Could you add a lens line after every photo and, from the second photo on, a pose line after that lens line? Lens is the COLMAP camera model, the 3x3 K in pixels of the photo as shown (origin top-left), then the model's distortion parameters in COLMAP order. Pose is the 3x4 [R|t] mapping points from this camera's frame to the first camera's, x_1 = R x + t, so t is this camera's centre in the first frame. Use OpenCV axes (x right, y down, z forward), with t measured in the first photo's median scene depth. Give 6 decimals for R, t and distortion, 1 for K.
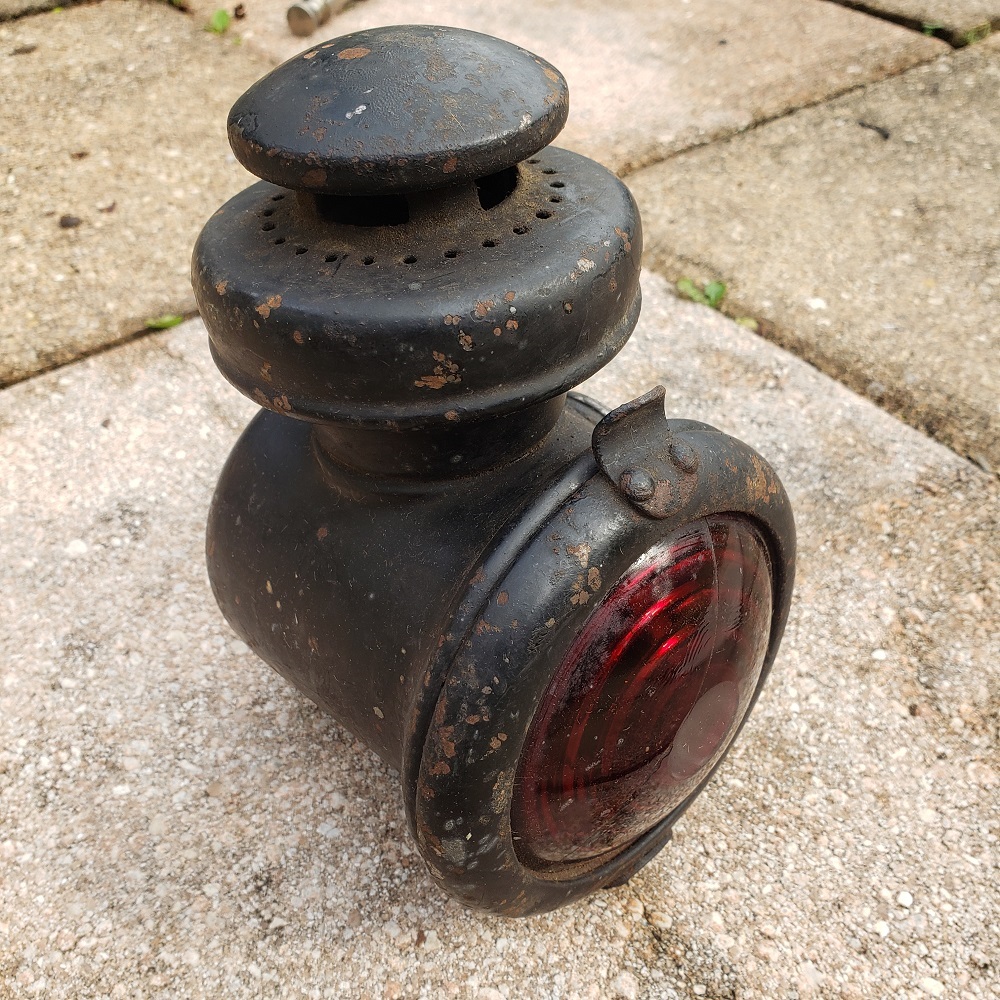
lens RADIAL K [[1063.3, 0, 490.2], [0, 1063.3, 508.1], [0, 0, 1]] dist [-0.037423, 0.000000]
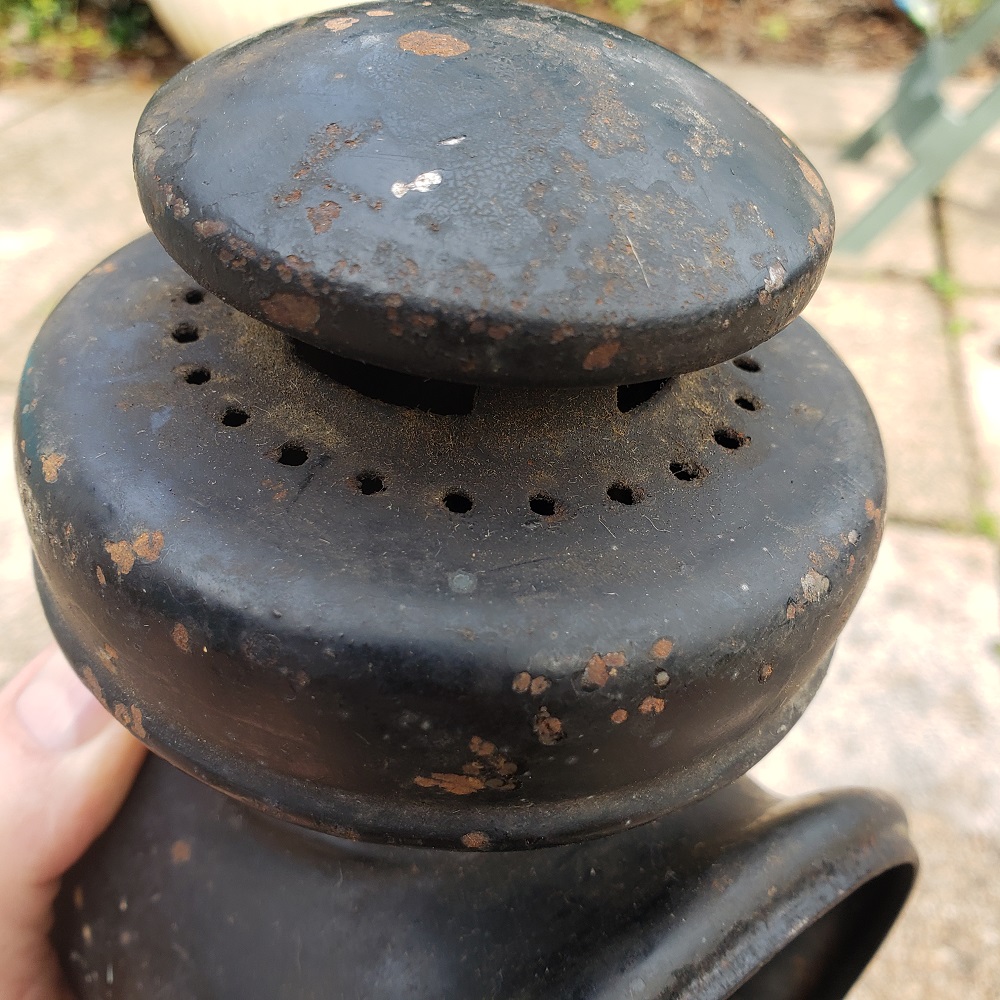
lens RADIAL K [[1063.3, 0, 490.7], [0, 1063.3, 447.0], [0, 0, 1]] dist [-0.037423, 0.000000]
pose [[0.977177, 0.205053, 0.055481, -0.095559], [-0.202813, 0.978254, -0.043433, -0.248004], [-0.063181, 0.031190, 0.997515, 0.546774]]
